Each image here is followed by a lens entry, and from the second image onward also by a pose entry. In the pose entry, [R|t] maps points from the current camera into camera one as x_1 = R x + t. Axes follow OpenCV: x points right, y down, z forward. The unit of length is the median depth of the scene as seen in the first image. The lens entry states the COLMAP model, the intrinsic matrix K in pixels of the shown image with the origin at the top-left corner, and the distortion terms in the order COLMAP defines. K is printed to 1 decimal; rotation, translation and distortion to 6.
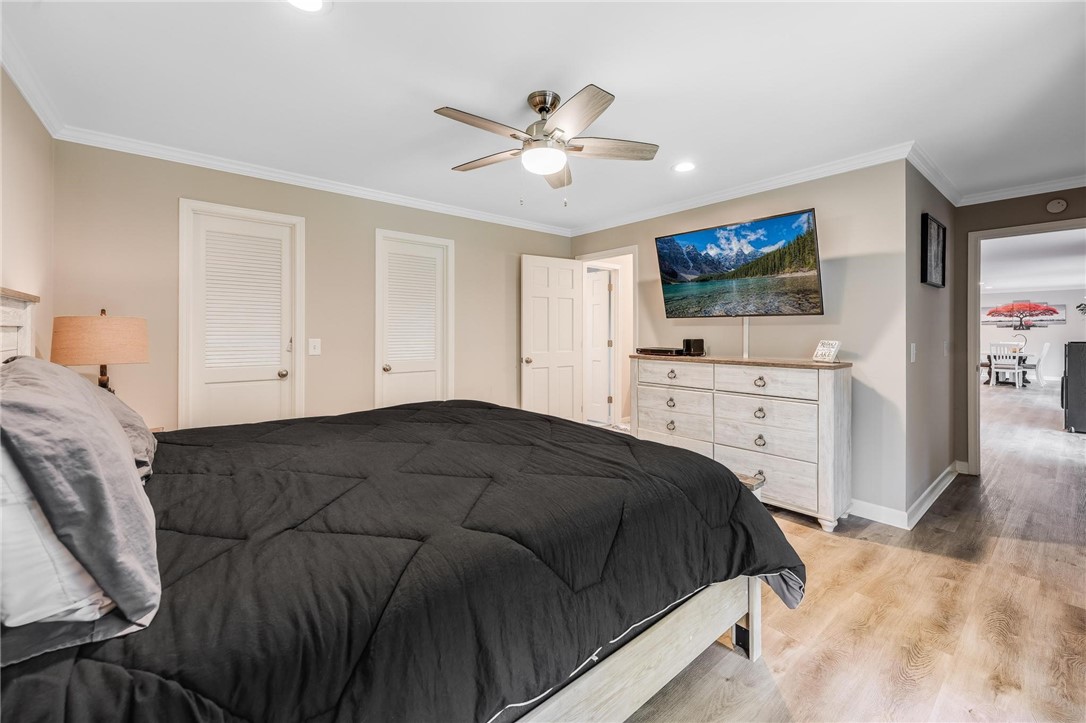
lens RADIAL K [[440.4, 0, 539.3], [0, 440.4, 335.2], [0, 0, 1]] dist [-0.003480, -0.000373]
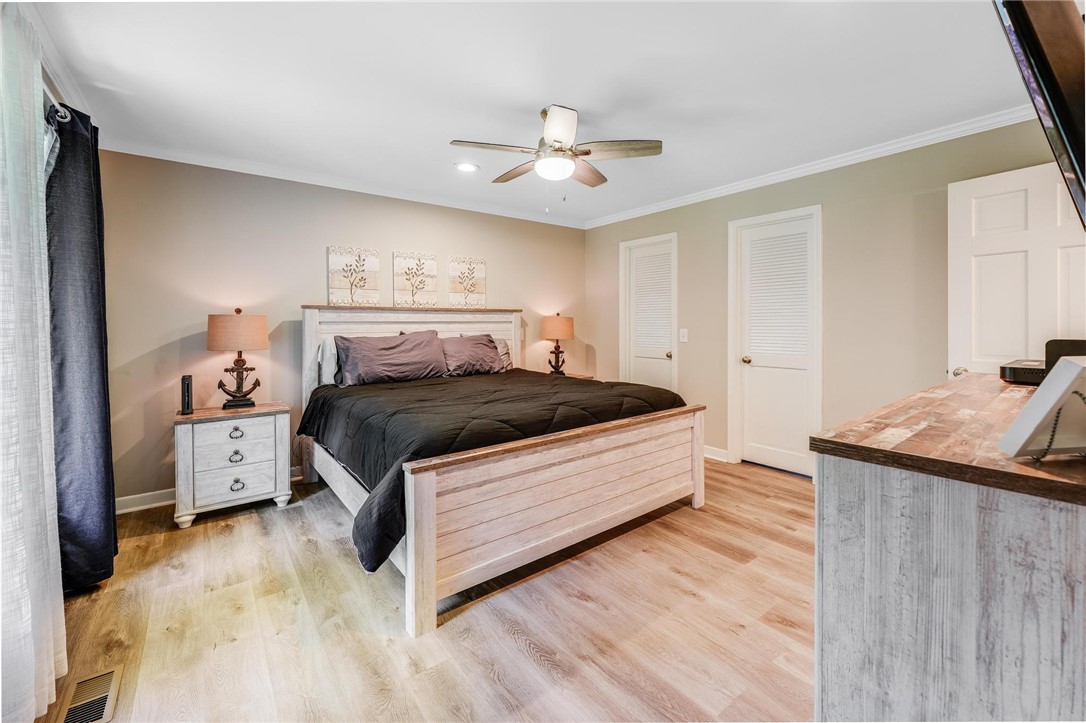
lens RADIAL K [[440.4, 0, 539.3], [0, 440.4, 335.2], [0, 0, 1]] dist [-0.003480, -0.000373]
pose [[-0.028591, 0.023046, -0.999326, 0.724224], [-0.004023, 0.999723, 0.023170, -0.000524], [0.999583, 0.004682, -0.028490, 0.637658]]
